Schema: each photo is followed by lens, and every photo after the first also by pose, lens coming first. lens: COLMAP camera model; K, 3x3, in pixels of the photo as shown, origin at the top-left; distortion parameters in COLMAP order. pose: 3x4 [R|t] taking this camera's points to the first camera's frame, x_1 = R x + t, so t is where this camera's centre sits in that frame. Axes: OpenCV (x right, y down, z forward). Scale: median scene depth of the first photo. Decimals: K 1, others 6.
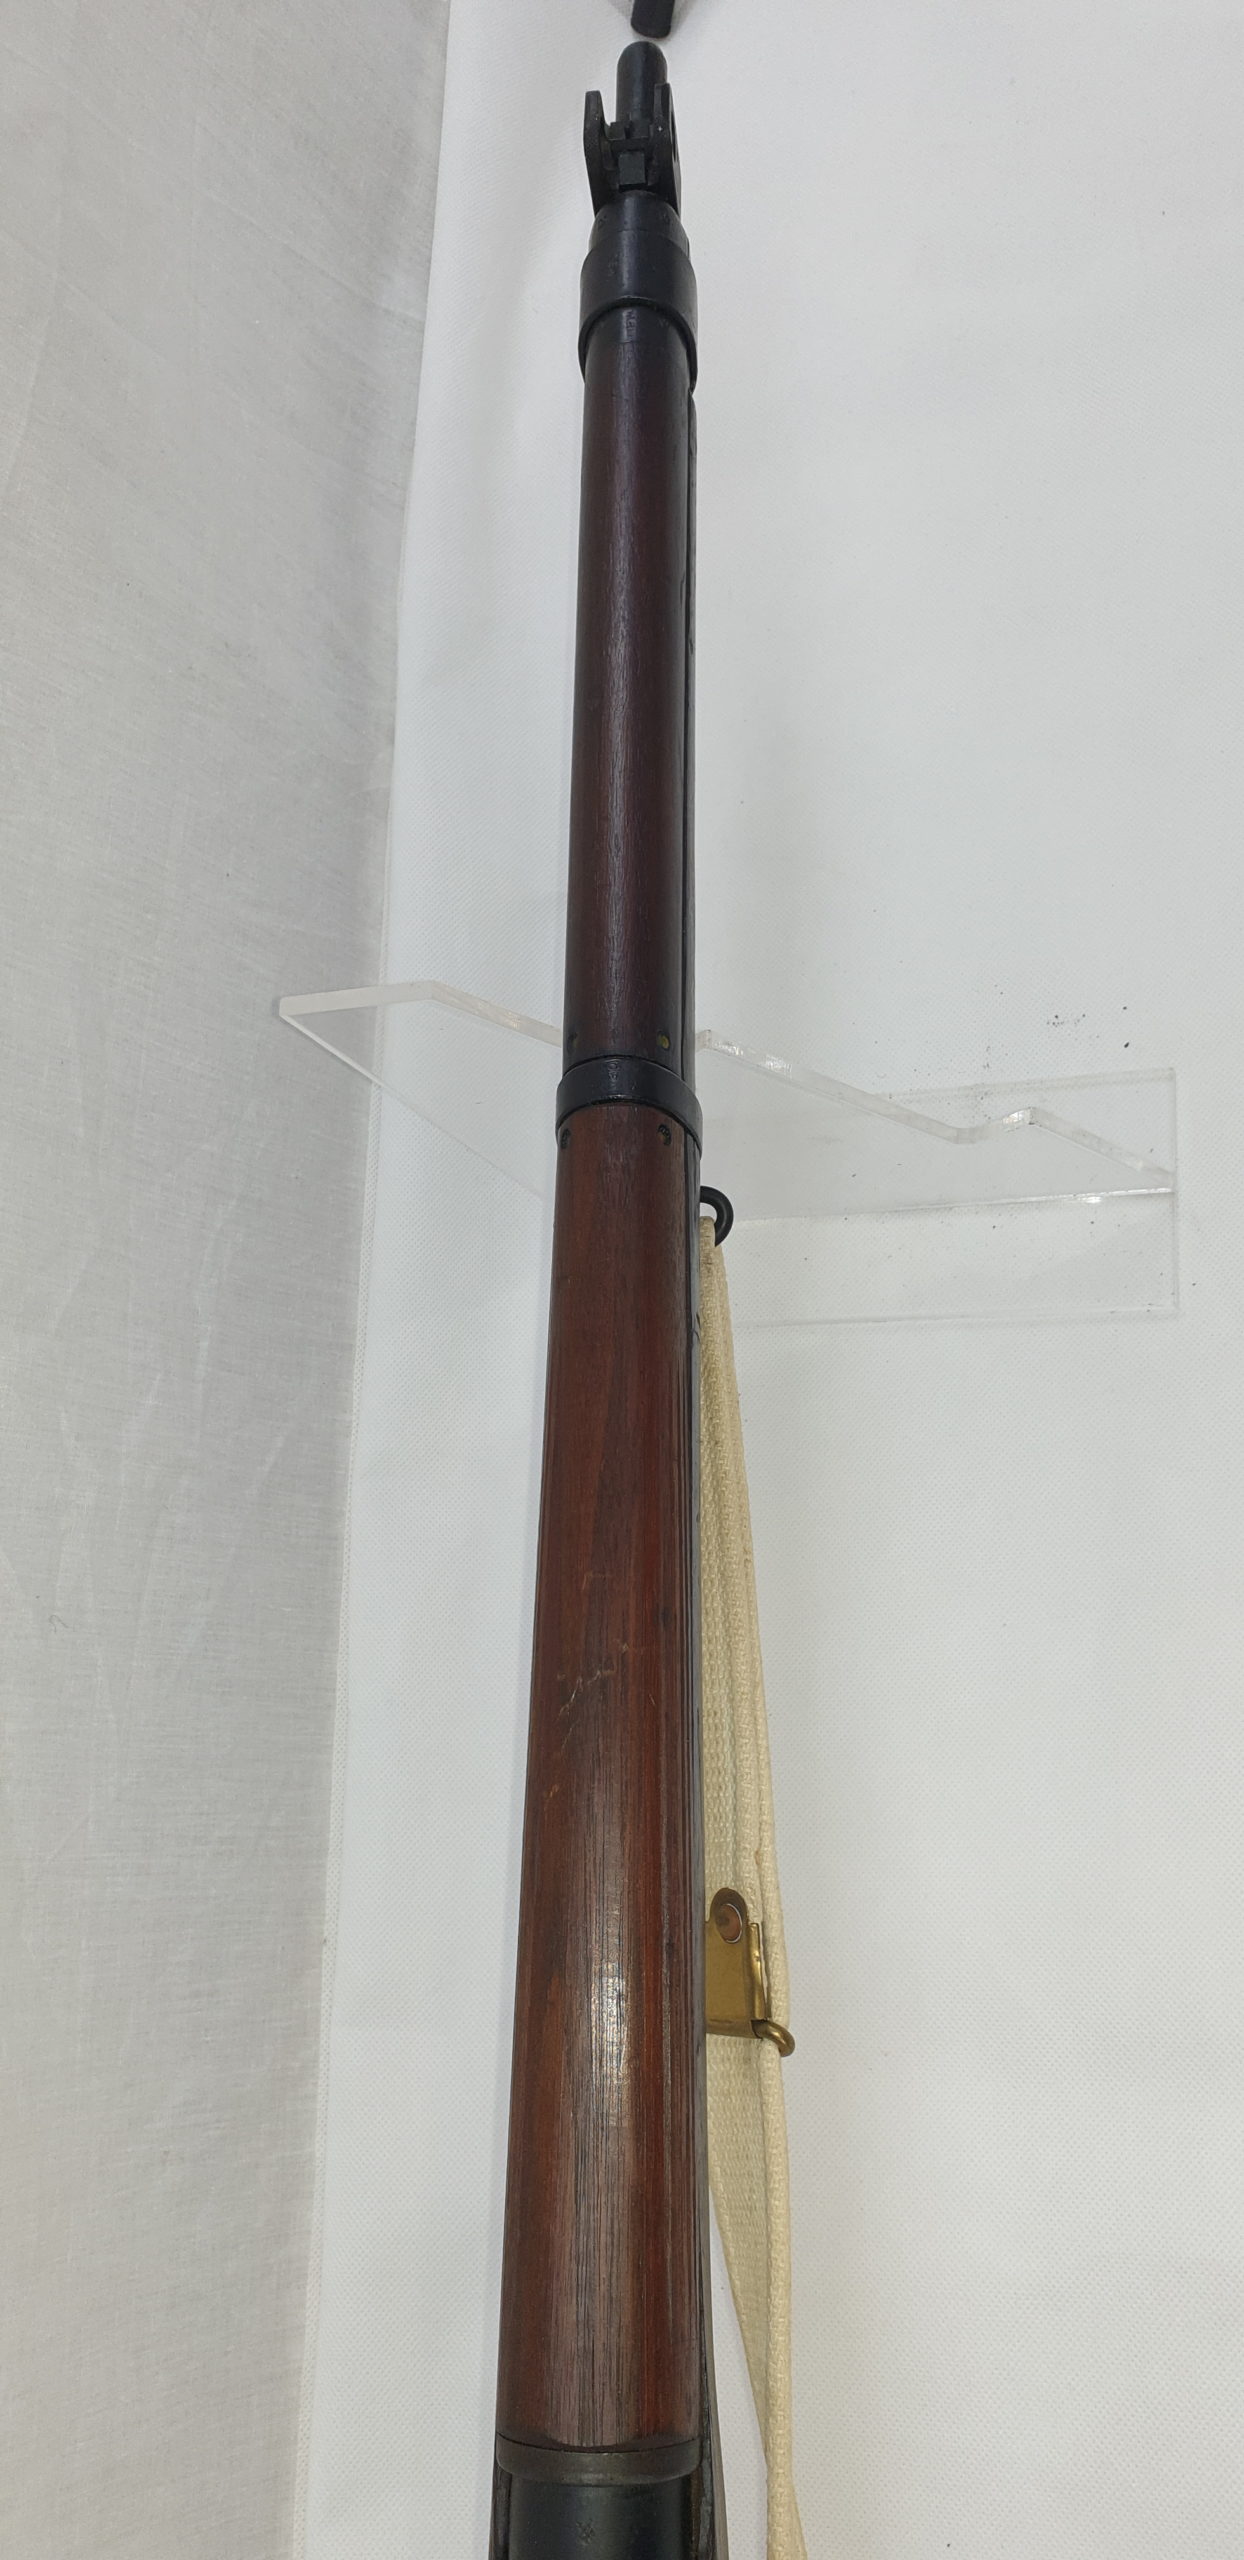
lens RADIAL K [[2006.3, 0, 622.4], [0, 2006.3, 1280.7], [0, 0, 1]] dist [0.014431, 0.006366]
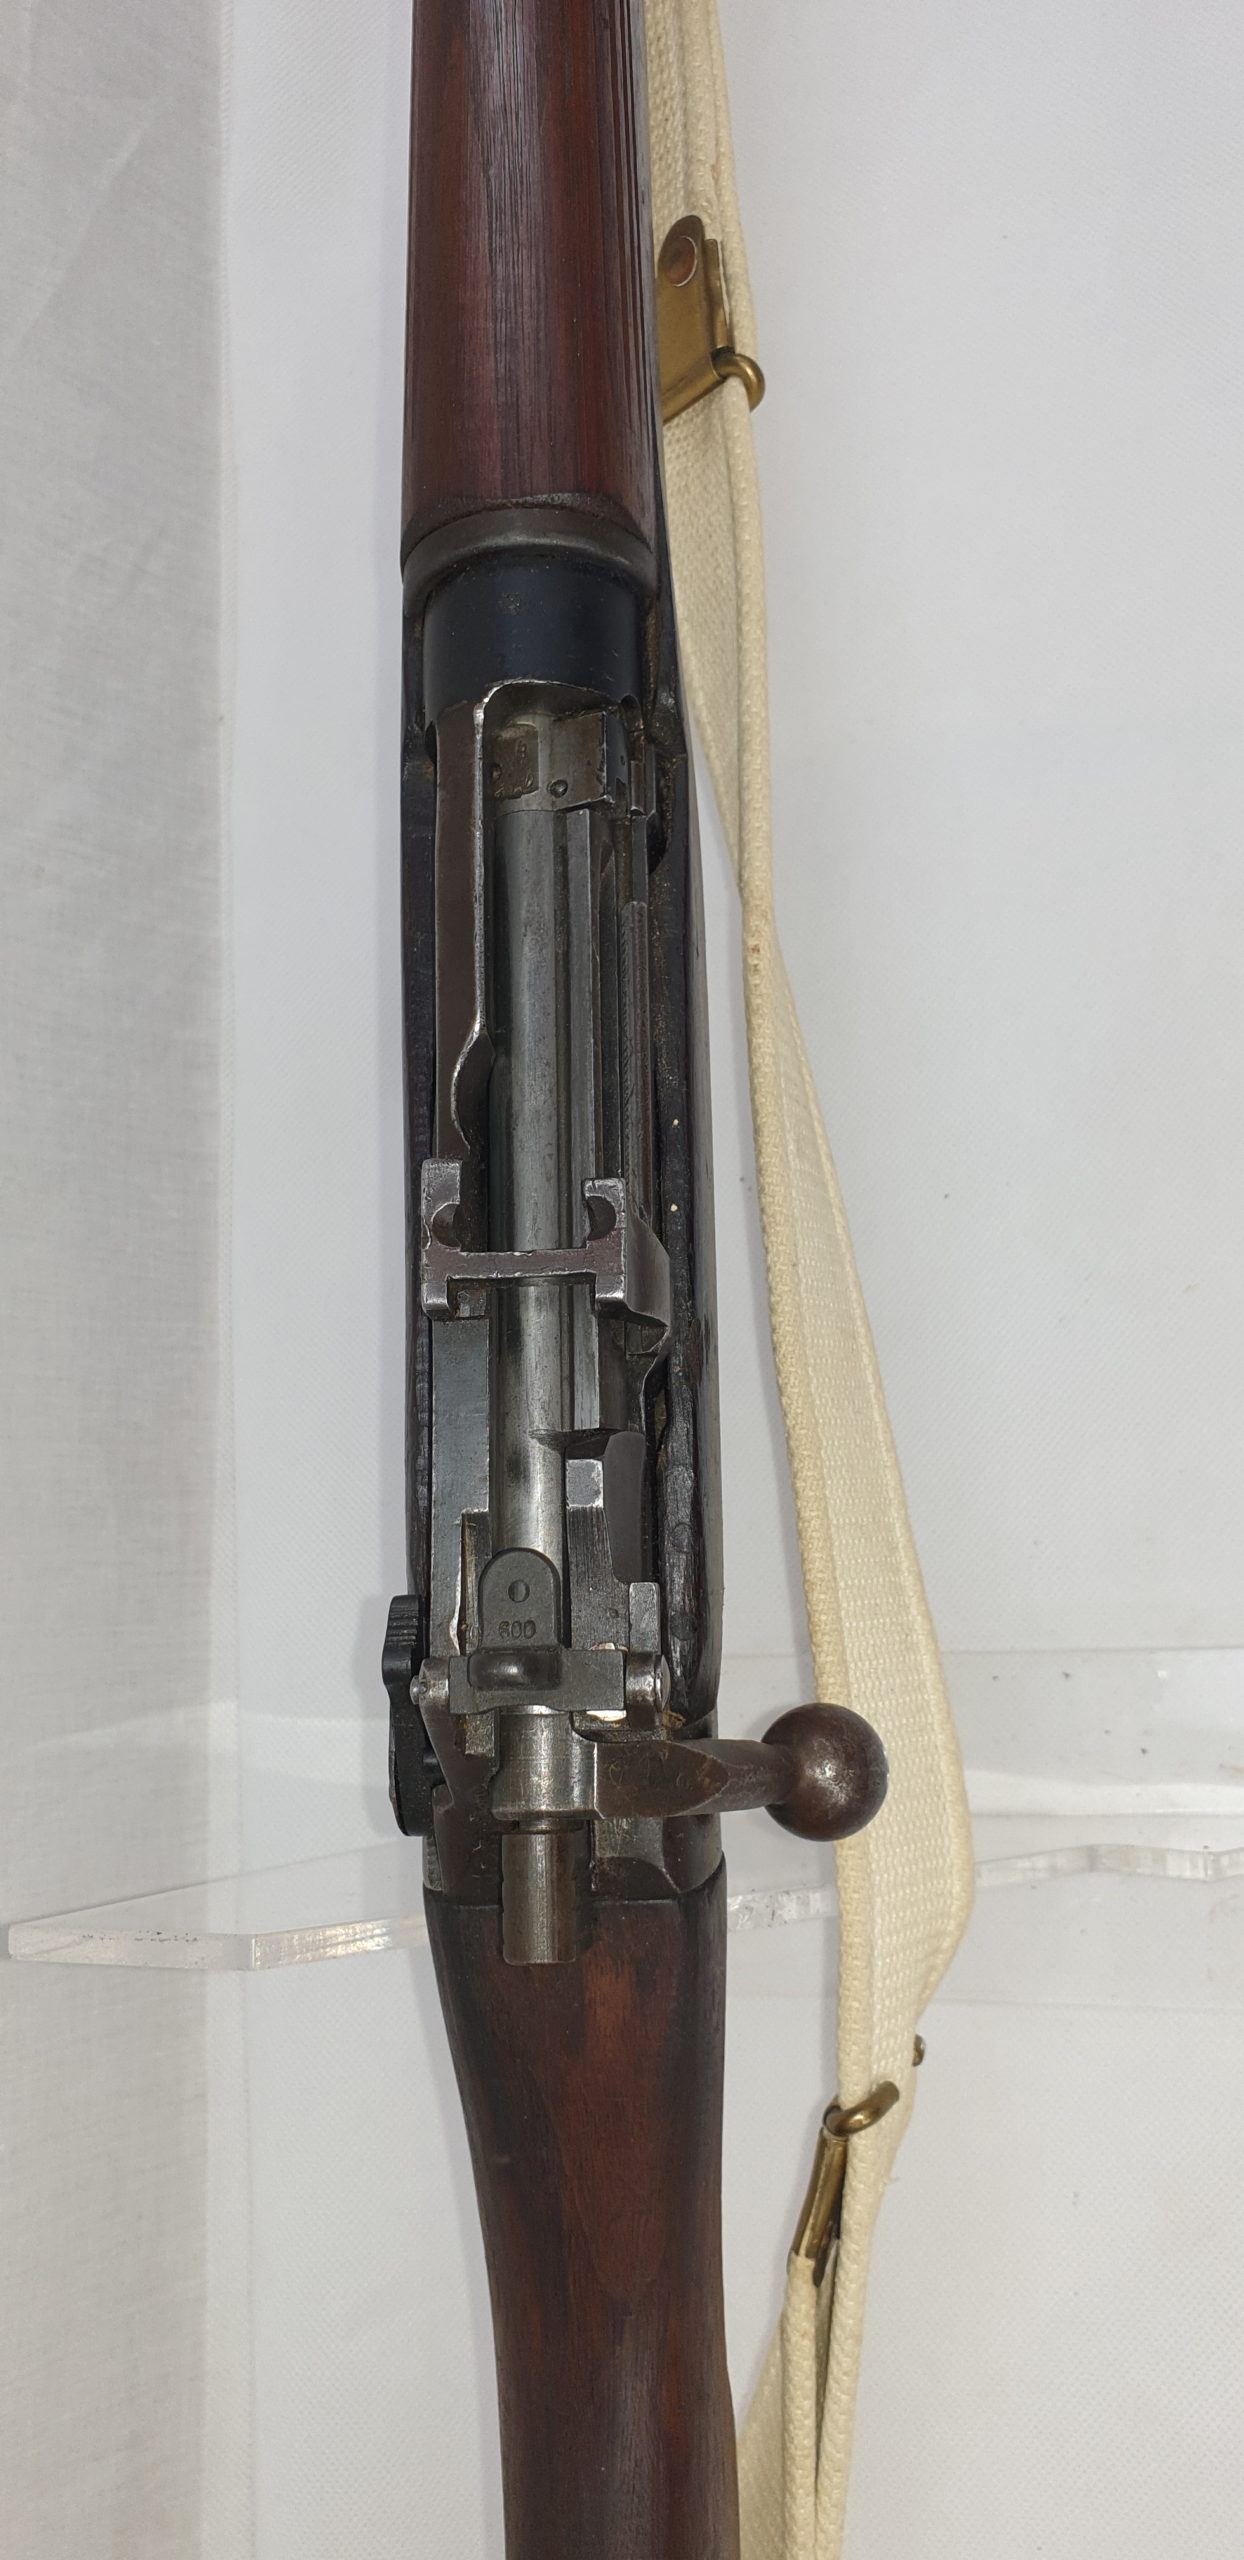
lens RADIAL K [[2006.3, 0, 622.4], [0, 2006.3, 1280.7], [0, 0, 1]] dist [0.014431, 0.006366]
pose [[0.999268, -0.032283, 0.020525, -0.000735], [0.029431, 0.991509, 0.126663, 0.634960], [-0.024440, -0.125966, 0.991733, 0.146726]]
